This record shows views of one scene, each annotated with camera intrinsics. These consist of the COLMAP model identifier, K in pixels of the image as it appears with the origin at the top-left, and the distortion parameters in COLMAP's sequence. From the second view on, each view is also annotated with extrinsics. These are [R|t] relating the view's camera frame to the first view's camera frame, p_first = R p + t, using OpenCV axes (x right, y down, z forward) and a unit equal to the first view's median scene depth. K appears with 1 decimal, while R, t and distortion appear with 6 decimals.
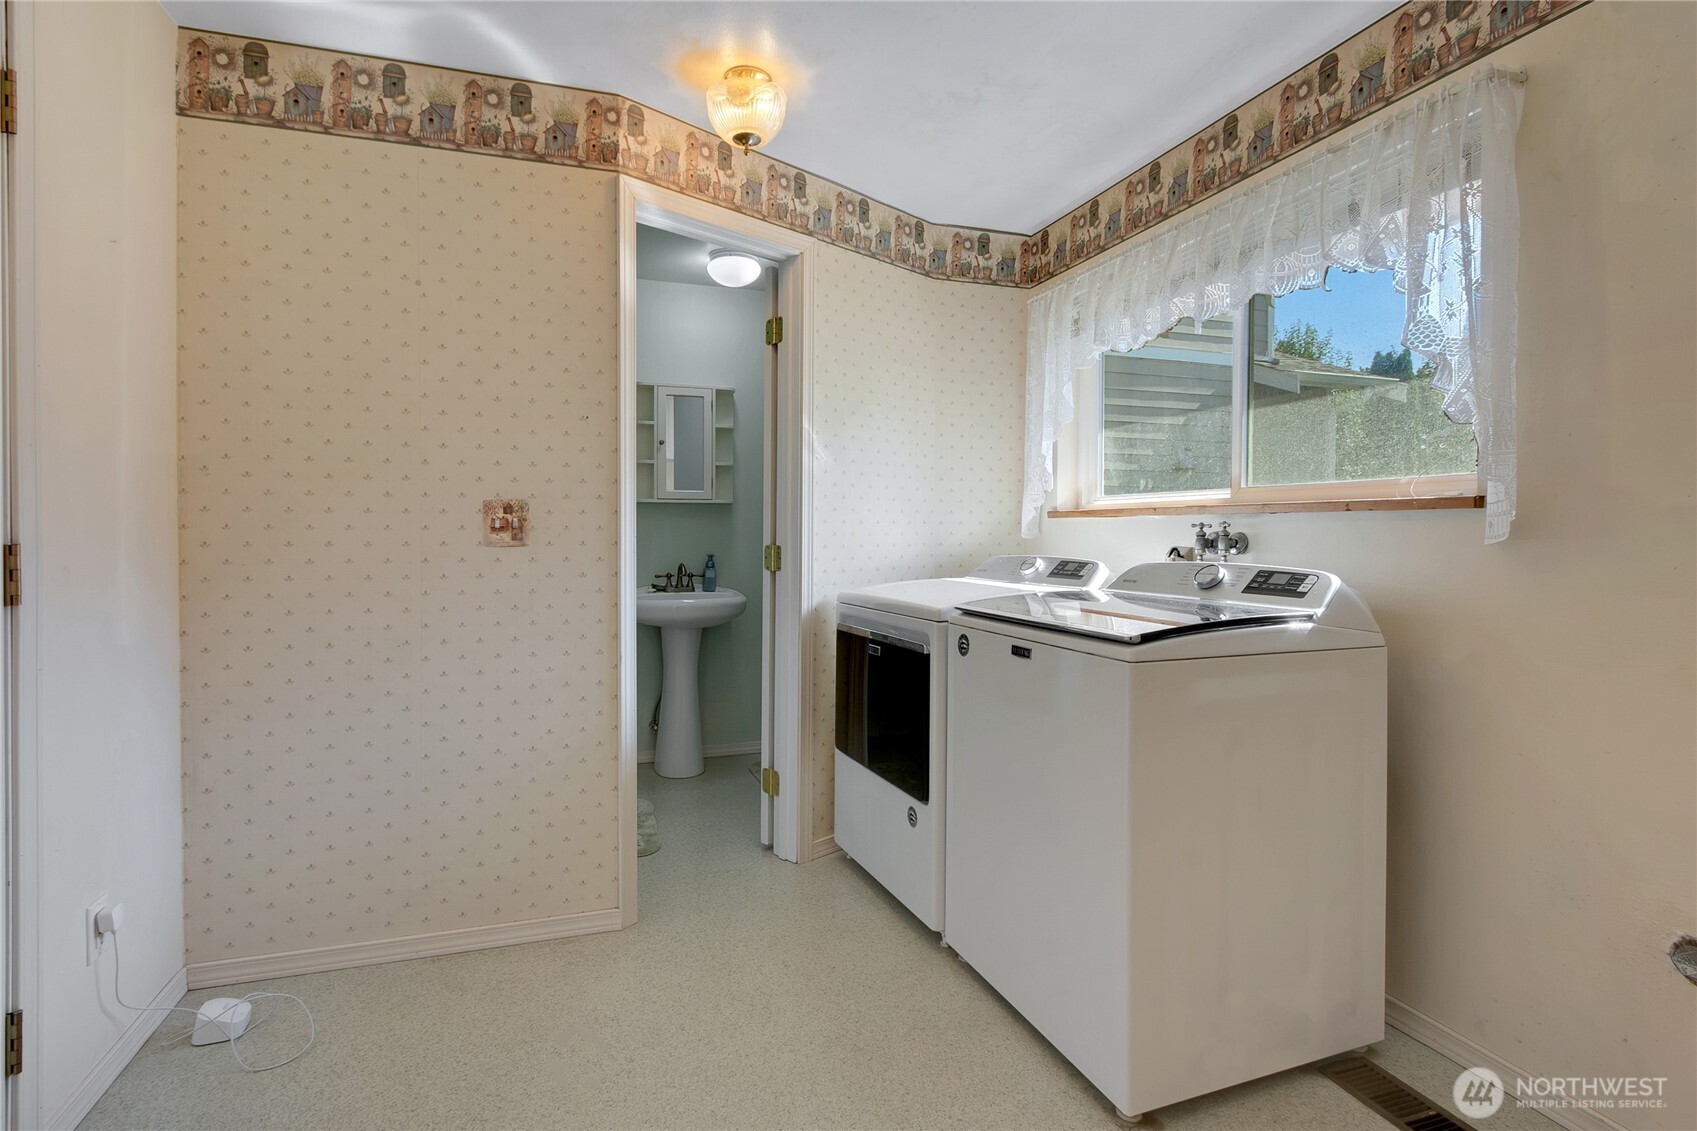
lens RADIAL K [[789.6, 0, 807.5], [0, 789.6, 521.8], [0, 0, 1]] dist [0.001249, -0.000404]
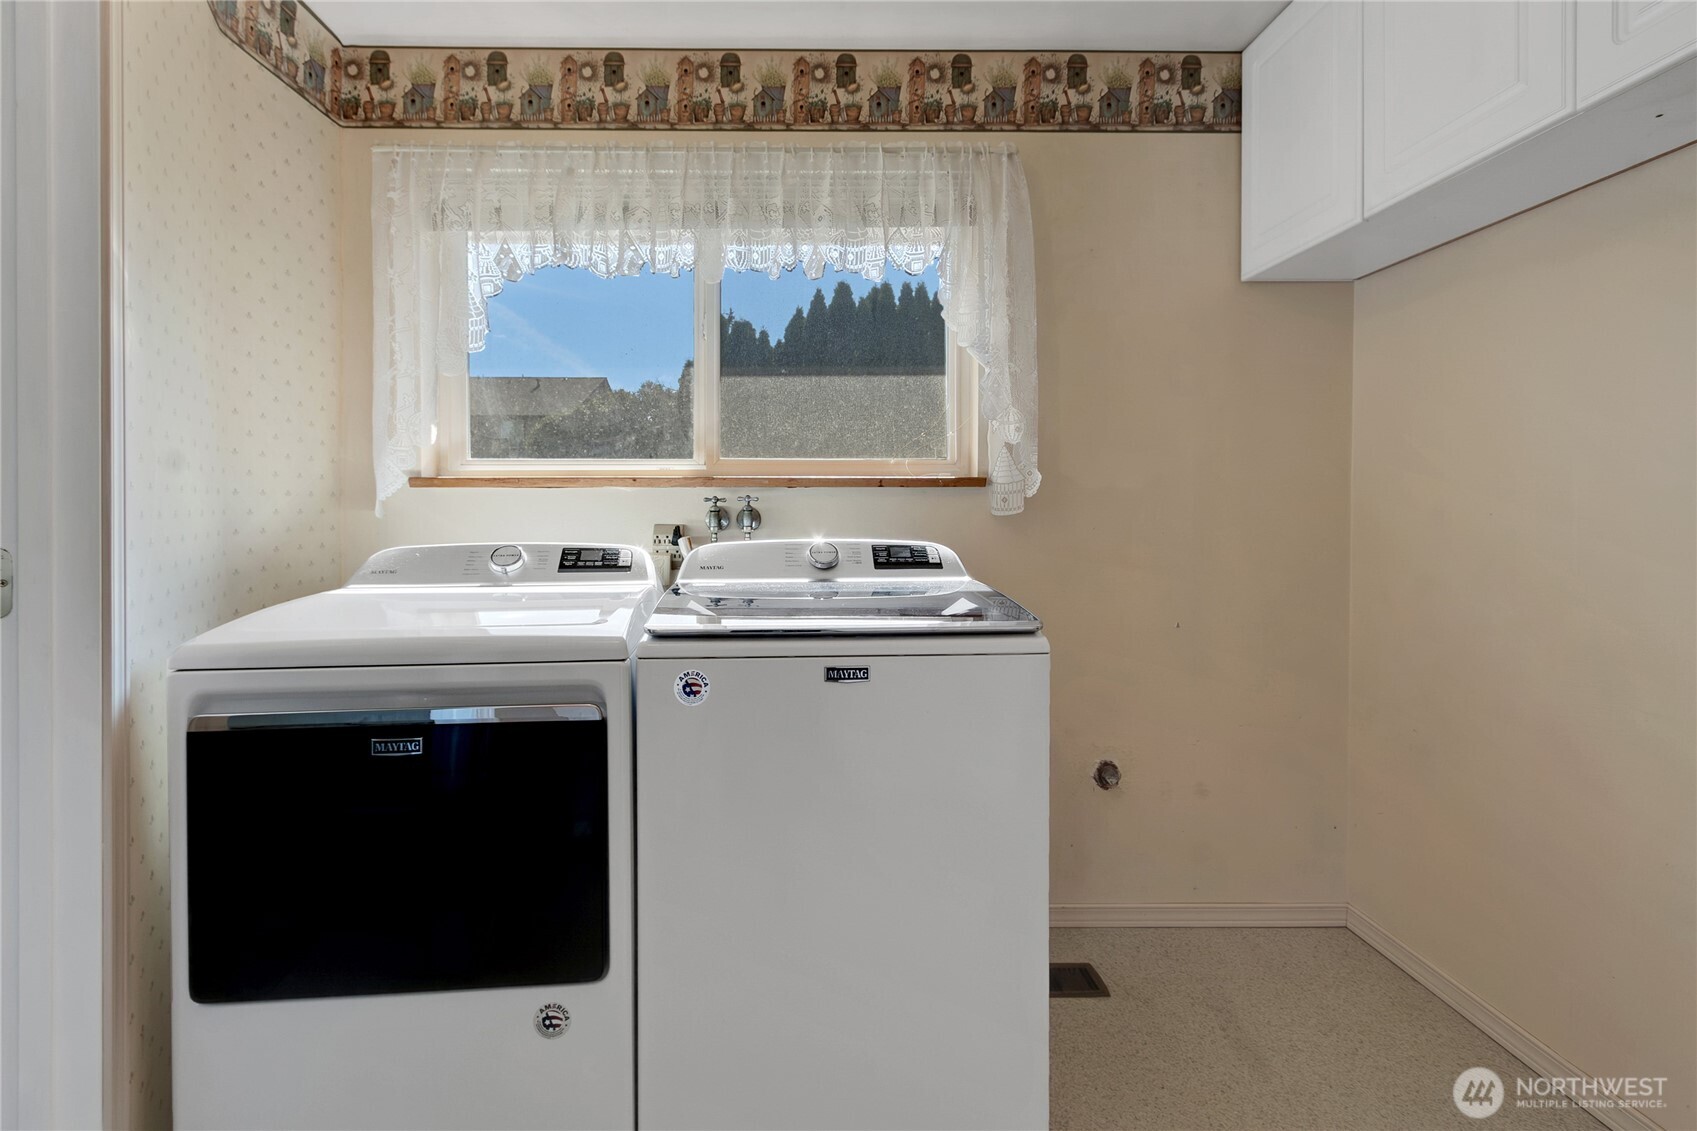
lens RADIAL K [[756.8, 0, 860.3], [0, 756.8, 528.3], [0, 0, 1]] dist [0.000997, -0.000377]
pose [[0.289019, -0.025773, 0.956976, -0.249578], [-0.010128, 0.999499, 0.029977, 0.009112], [-0.957270, -0.018356, 0.288613, 0.534656]]
